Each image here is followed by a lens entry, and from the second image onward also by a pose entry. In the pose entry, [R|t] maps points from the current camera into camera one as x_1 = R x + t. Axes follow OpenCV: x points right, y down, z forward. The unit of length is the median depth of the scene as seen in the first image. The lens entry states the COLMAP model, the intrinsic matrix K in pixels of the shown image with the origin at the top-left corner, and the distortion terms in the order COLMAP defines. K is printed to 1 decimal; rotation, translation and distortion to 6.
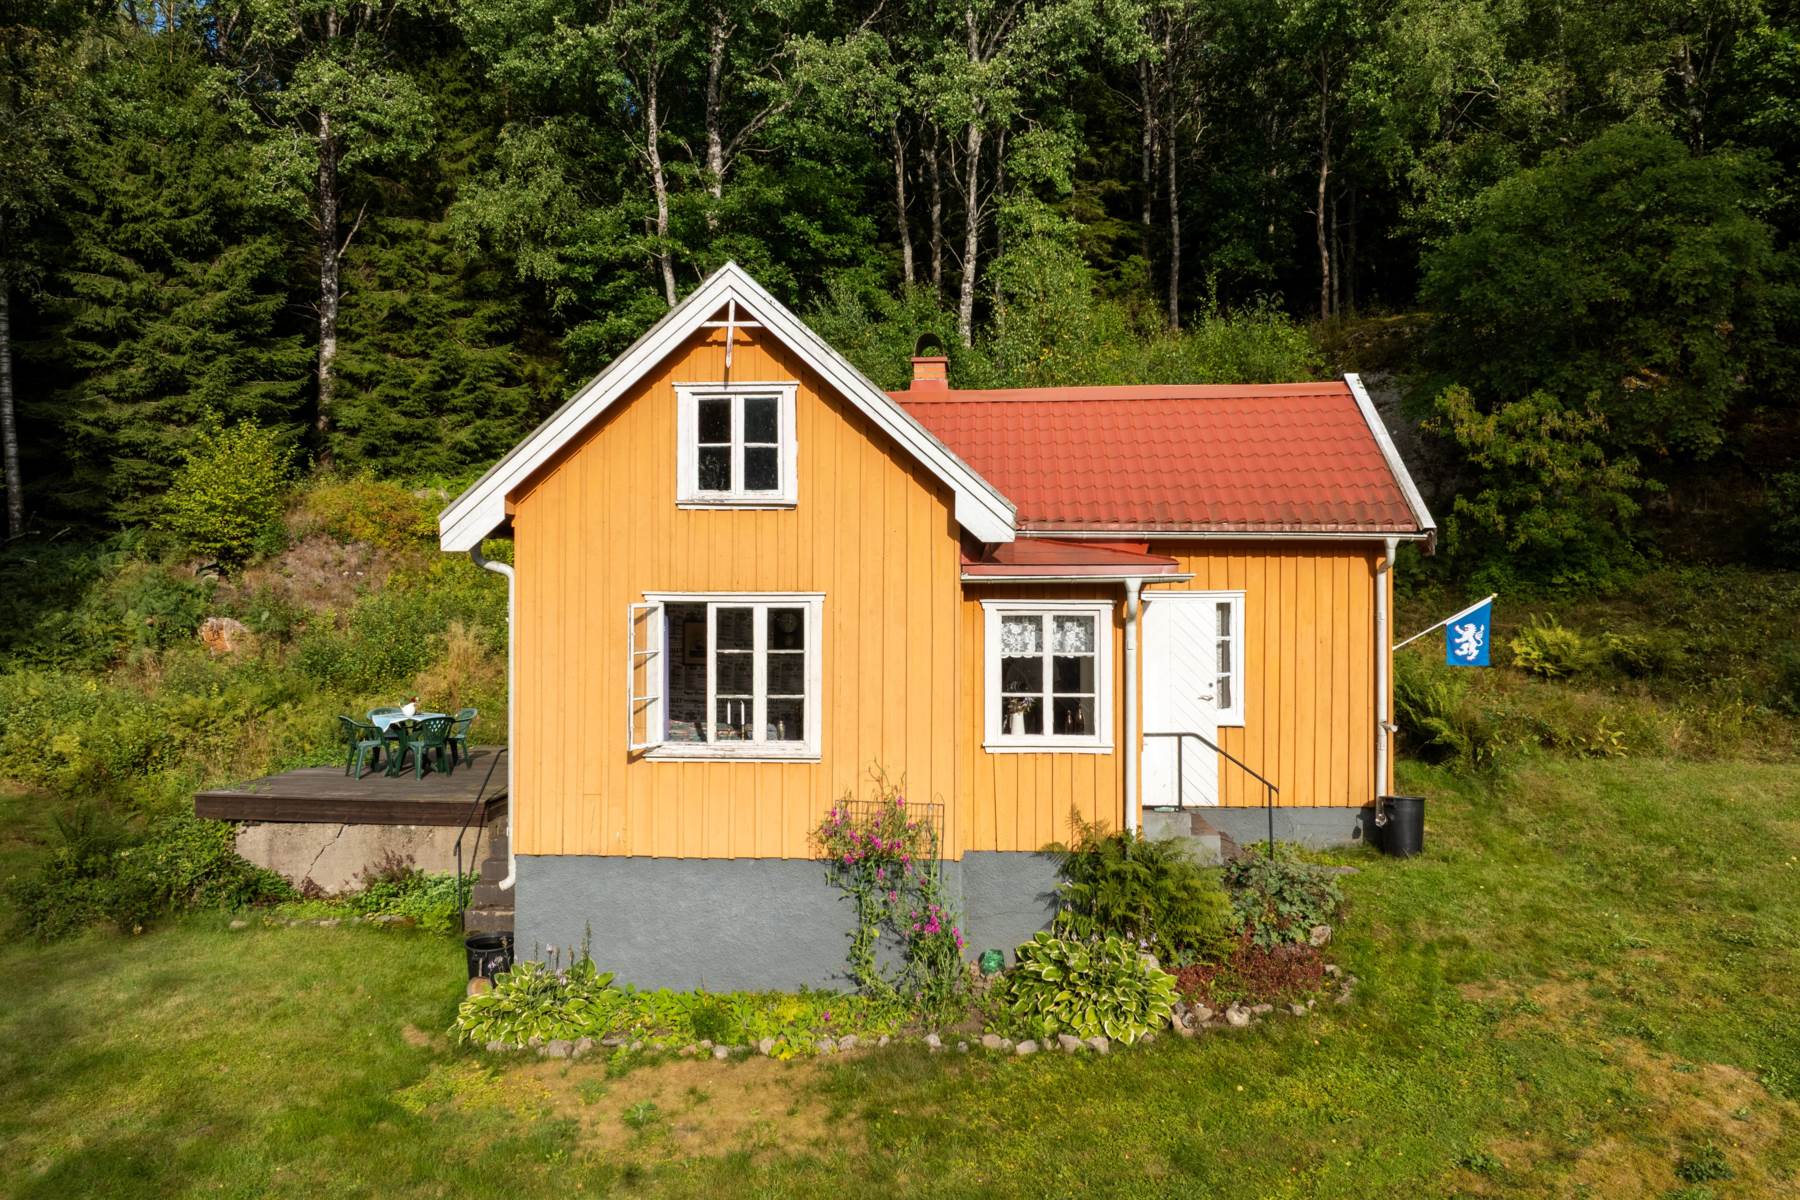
lens RADIAL K [[1277.8, 0, 894.3], [0, 1277.8, 560.7], [0, 0, 1]] dist [-0.045851, 0.007850]
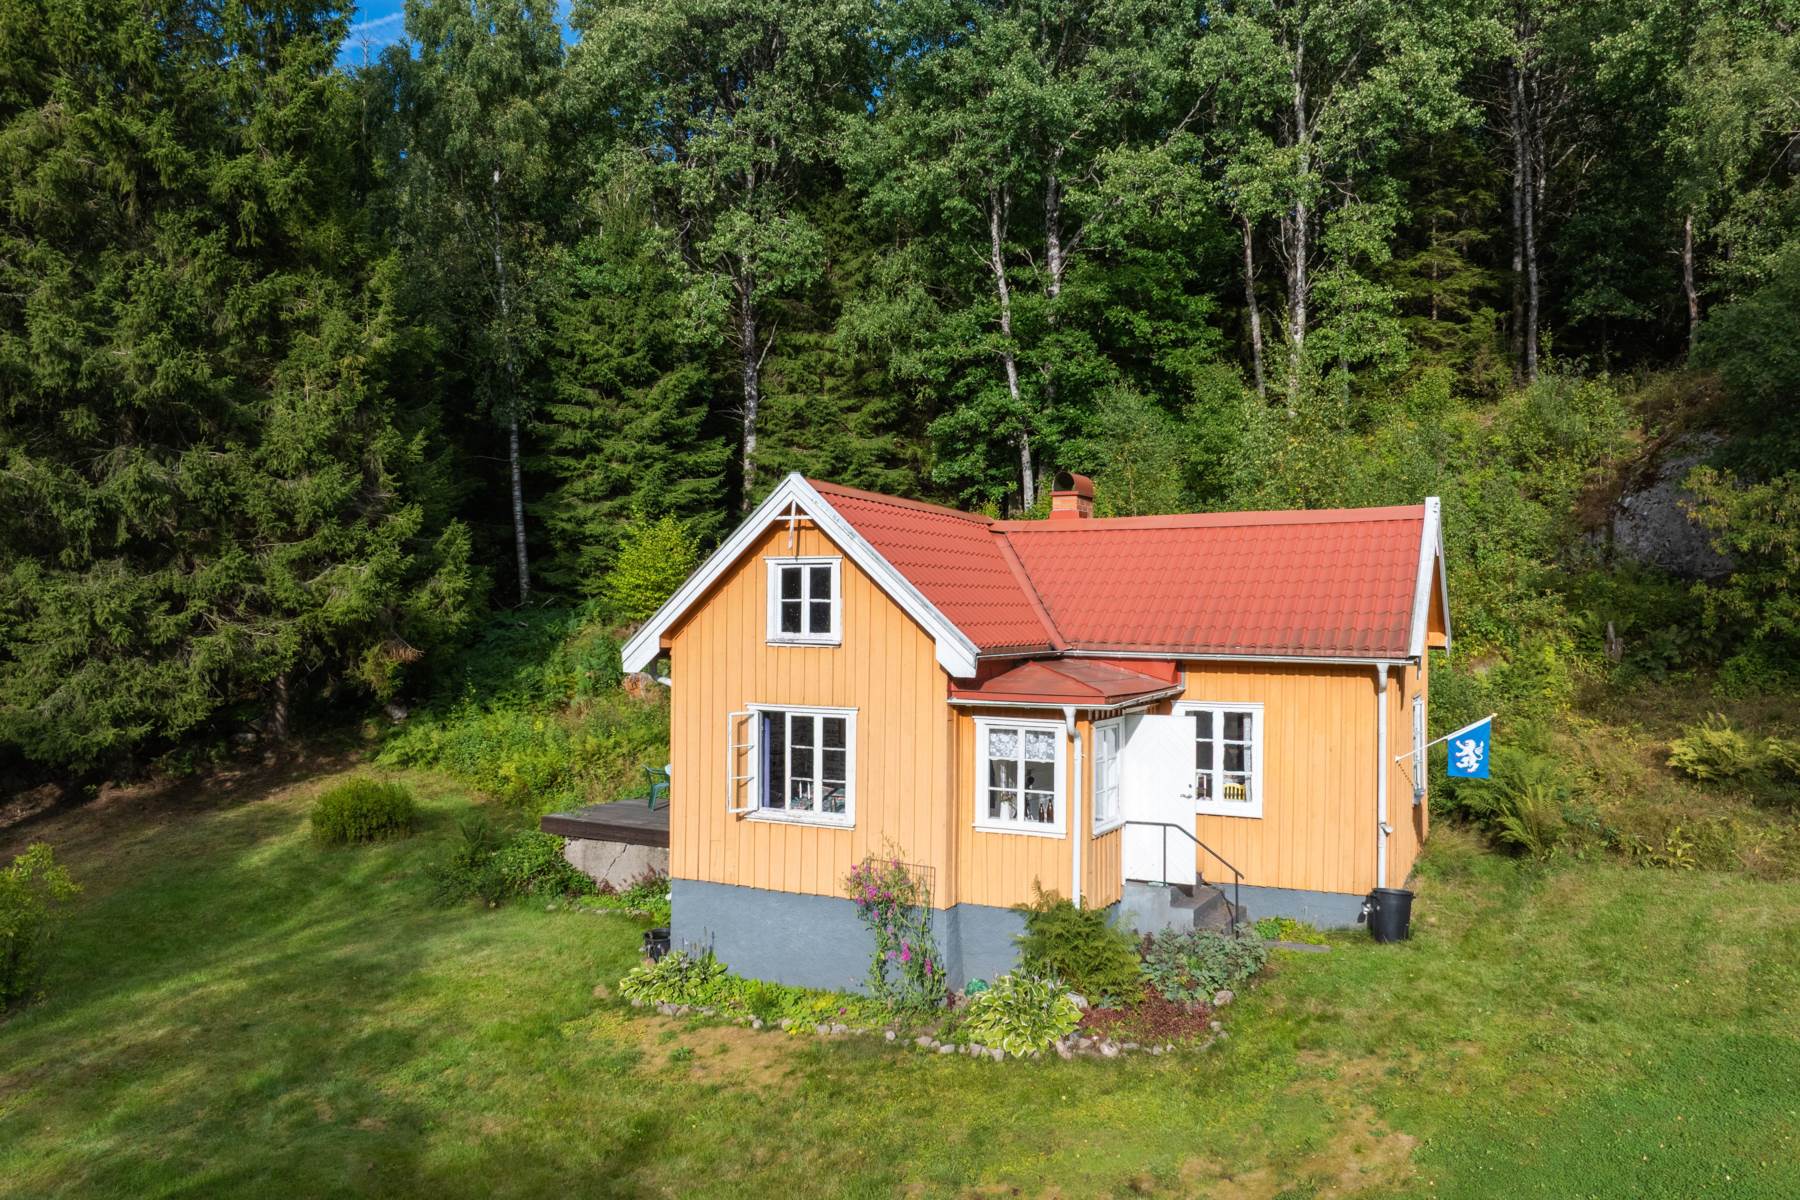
lens RADIAL K [[1277.8, 0, 913.4], [0, 1277.8, 591.8], [0, 0, 1]] dist [-0.045851, 0.007850]
pose [[0.924567, 0.000192, -0.381019, 0.425410], [0.004224, 0.999933, 0.010754, -0.093427], [0.380996, -0.011552, 0.924505, -0.208148]]
